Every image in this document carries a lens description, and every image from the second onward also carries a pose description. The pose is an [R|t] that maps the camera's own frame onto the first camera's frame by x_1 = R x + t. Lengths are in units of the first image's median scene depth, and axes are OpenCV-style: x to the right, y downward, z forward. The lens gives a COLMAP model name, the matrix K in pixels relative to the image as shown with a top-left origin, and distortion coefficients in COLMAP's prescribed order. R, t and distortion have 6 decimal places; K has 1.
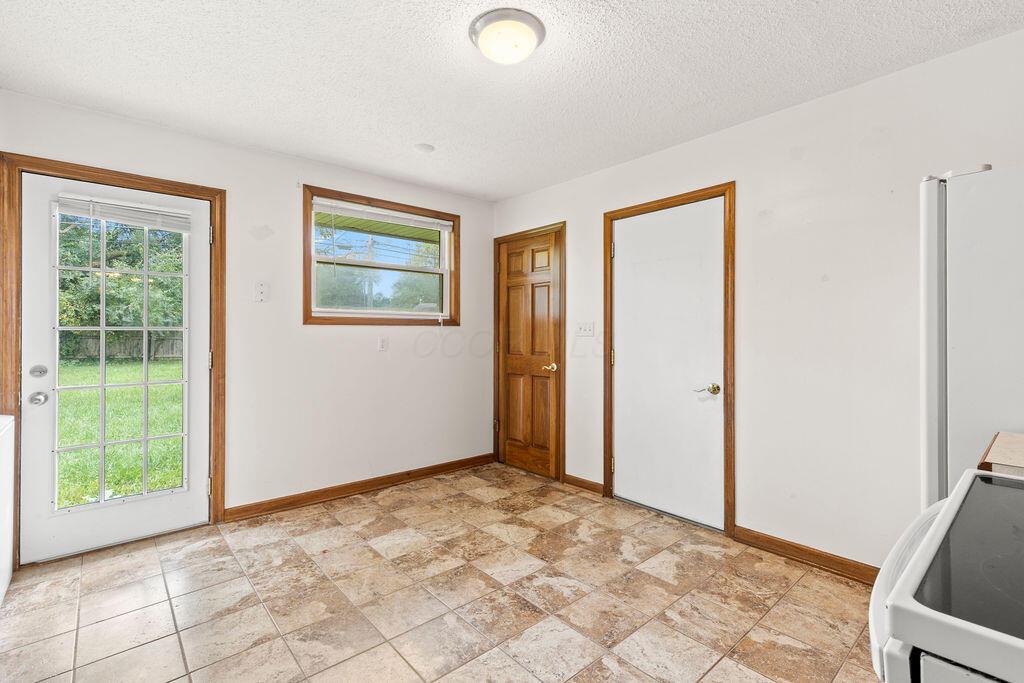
lens RADIAL K [[462.3, 0, 526.0], [0, 462.3, 329.7], [0, 0, 1]] dist [0.004979, 0.002649]
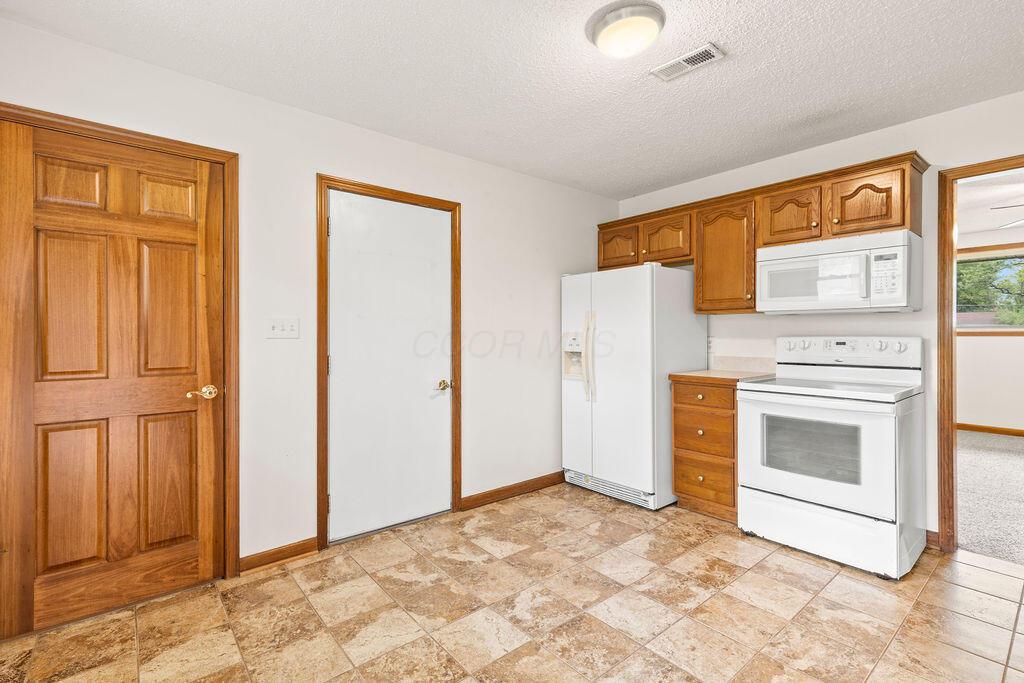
lens RADIAL K [[462.3, 0, 512.0], [0, 462.3, 337.8], [0, 0, 1]] dist [0.004979, 0.002649]
pose [[0.053501, -0.005036, 0.998555, -0.697876], [-0.008803, 0.999946, 0.005515, 0.007803], [-0.998529, -0.009086, 0.053453, 0.800247]]
